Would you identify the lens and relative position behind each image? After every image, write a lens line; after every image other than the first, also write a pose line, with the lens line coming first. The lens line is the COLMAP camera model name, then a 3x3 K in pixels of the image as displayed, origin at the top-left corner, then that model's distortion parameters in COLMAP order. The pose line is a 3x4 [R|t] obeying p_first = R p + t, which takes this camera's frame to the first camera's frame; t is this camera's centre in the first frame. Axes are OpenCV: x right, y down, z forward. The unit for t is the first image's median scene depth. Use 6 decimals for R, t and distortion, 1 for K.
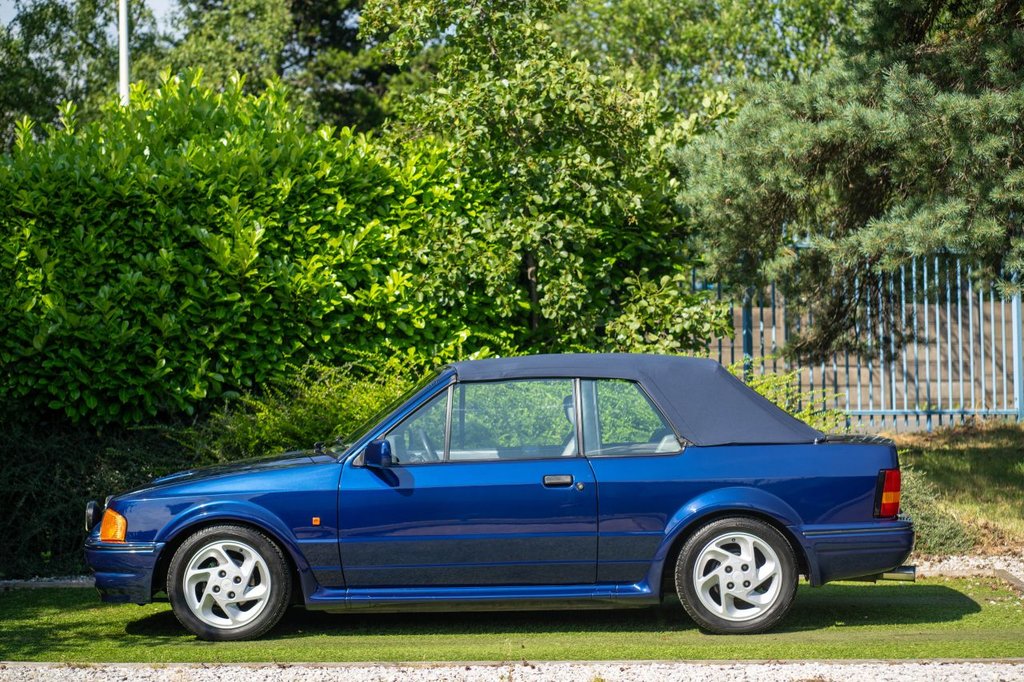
lens RADIAL K [[2458.6, 0, 512.0], [0, 2458.6, 341.0], [0, 0, 1]] dist [0.148570, -3.702490]
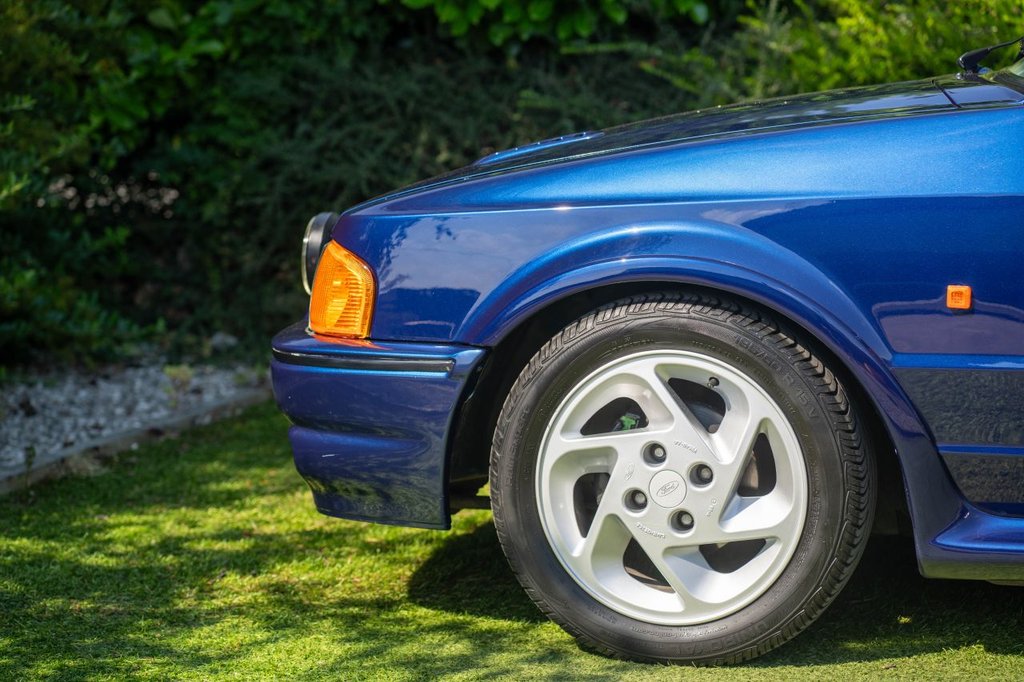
lens RADIAL K [[2458.6, 0, 512.0], [0, 2458.6, 341.0], [0, 0, 1]] dist [0.148570, -3.702490]
pose [[0.965657, 0.033363, -0.257668, -0.041737], [-0.000420, 0.991921, 0.126858, 0.030759], [0.259818, -0.122393, 0.957870, 0.533677]]
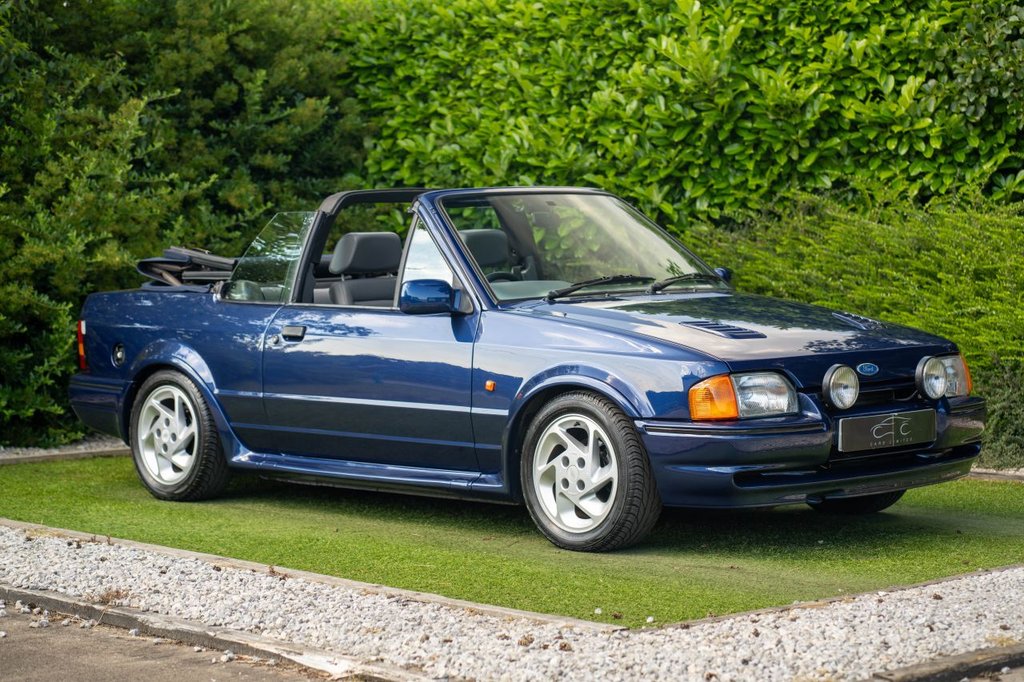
lens RADIAL K [[2458.6, 0, 512.0], [0, 2458.6, 341.0], [0, 0, 1]] dist [0.148570, -3.702490]
pose [[0.693364, 0.041218, -0.719408, 0.476995], [0.005059, 0.998060, 0.062059, 0.007683], [0.720570, -0.046669, 0.691810, 0.357294]]
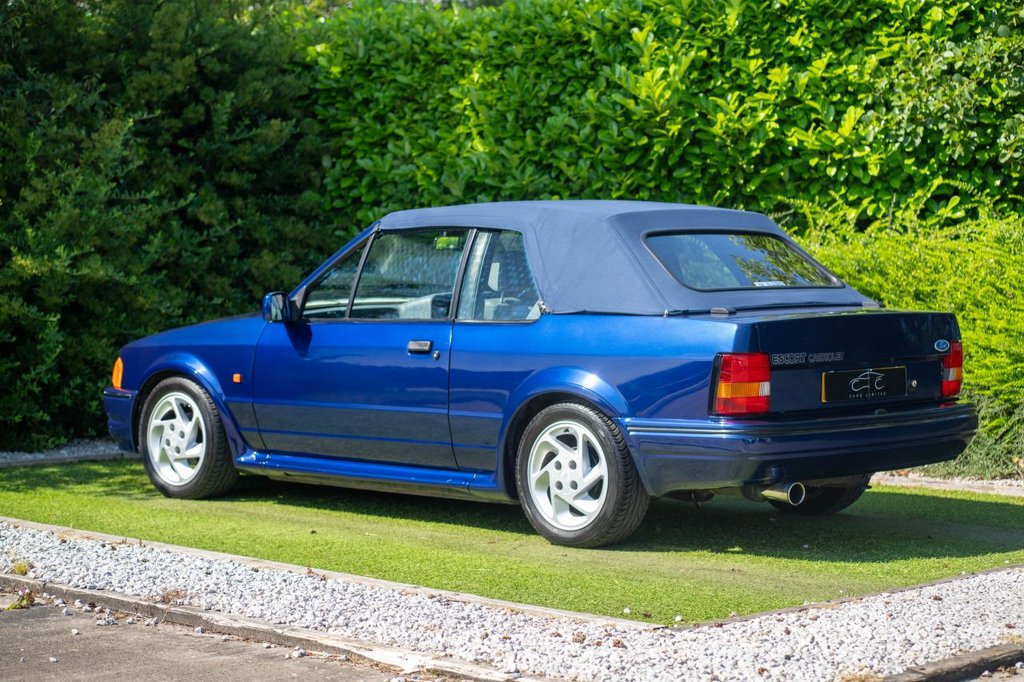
lens RADIAL K [[2401.0, 0, 512.0], [0, 2401.0, 341.0], [0, 0, 1]] dist [0.033385, -2.134487]
pose [[0.731993, 0.045832, -0.679769, 0.469288], [-0.006474, 0.998158, 0.060328, 0.003137], [0.681281, -0.039759, 0.730941, 0.315957]]
